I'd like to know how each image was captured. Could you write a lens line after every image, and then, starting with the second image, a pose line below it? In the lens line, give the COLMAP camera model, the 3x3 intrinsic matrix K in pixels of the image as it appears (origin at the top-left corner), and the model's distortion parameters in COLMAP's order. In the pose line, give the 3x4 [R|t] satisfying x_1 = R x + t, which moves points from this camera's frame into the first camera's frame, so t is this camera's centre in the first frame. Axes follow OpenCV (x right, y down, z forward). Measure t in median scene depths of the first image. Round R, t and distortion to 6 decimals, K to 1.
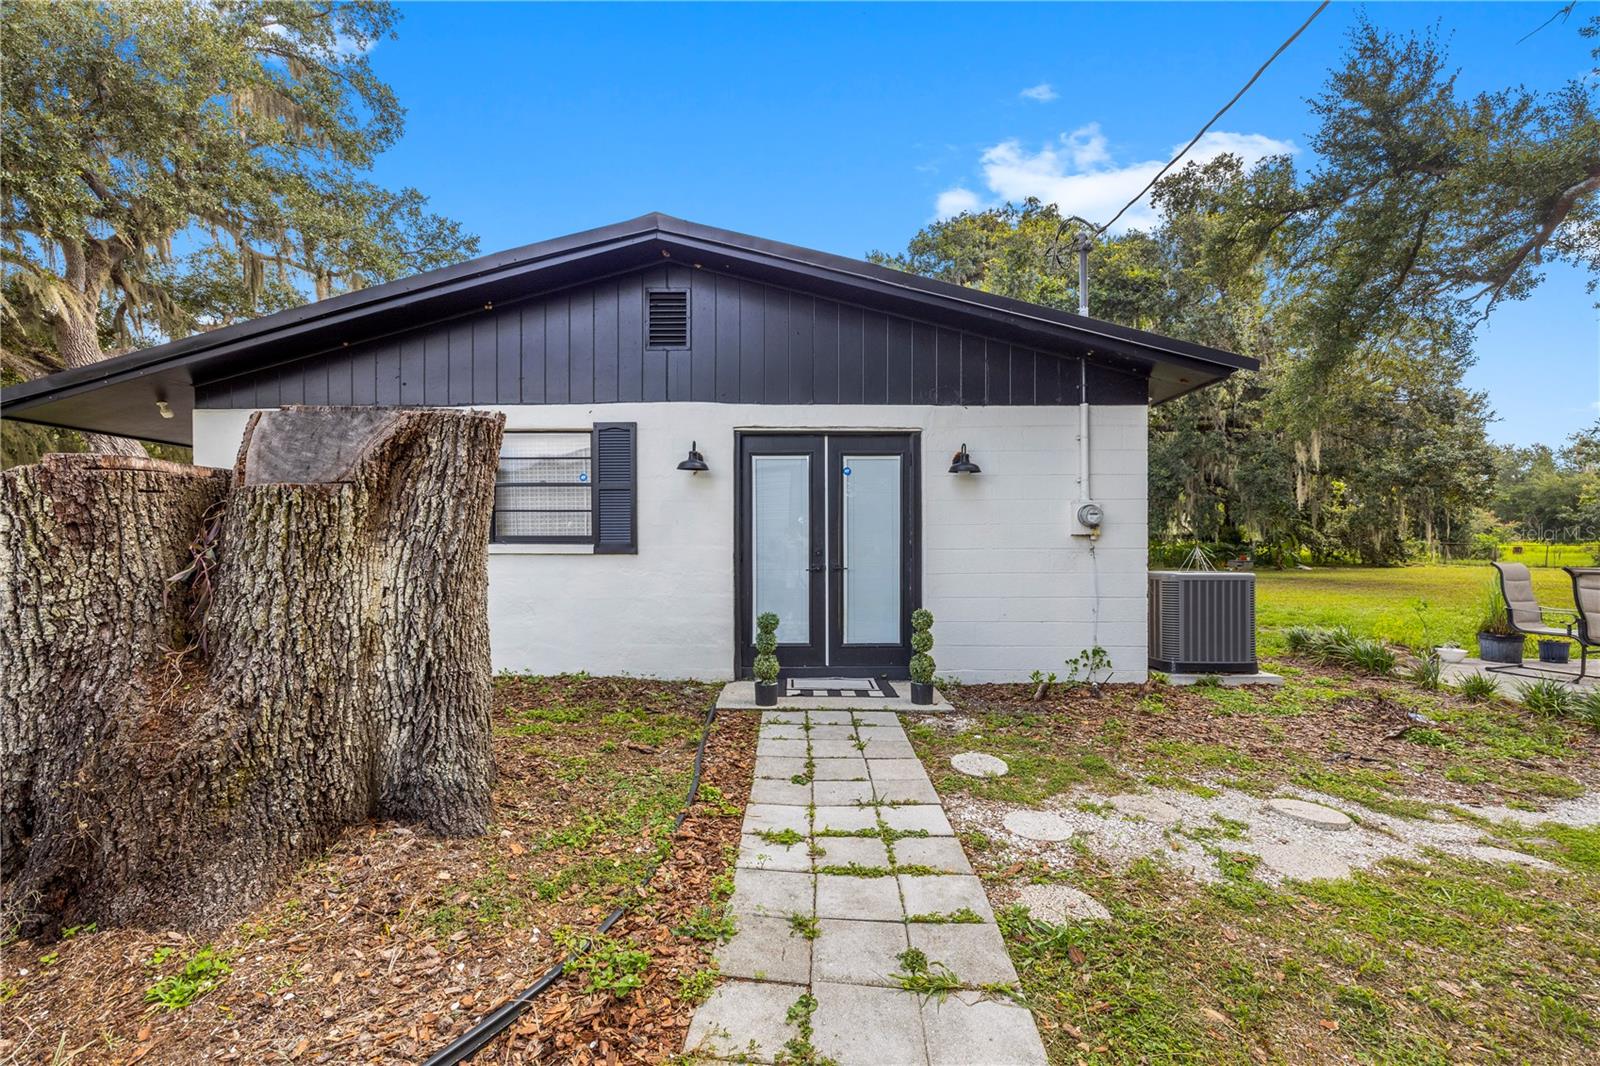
lens RADIAL K [[677.4, 0, 799.3], [0, 677.4, 530.4], [0, 0, 1]] dist [-0.002522, -0.000477]
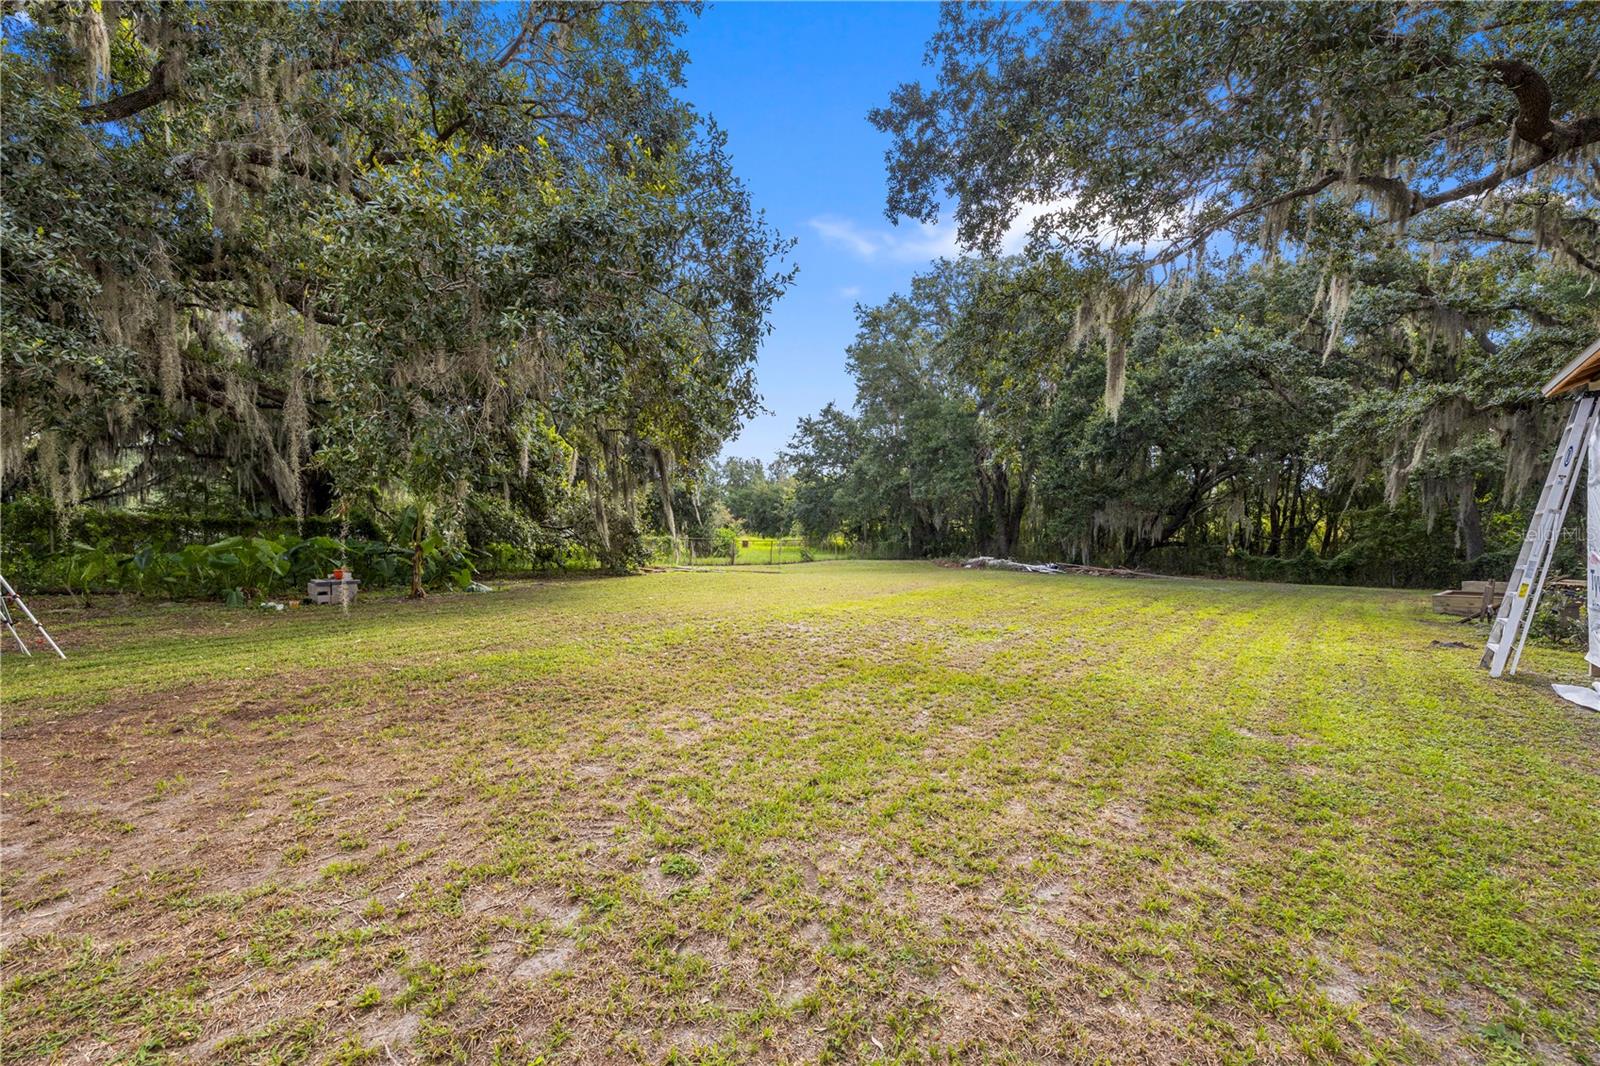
lens RADIAL K [[677.4, 0, 799.9], [0, 677.4, 532.2], [0, 0, 1]] dist [-0.002522, -0.000477]
pose [[0.616794, 0.002553, 0.787121, 0.326243], [-0.009608, 0.999945, 0.004286, 0.005944], [-0.787066, -0.010206, 0.616784, 0.323462]]
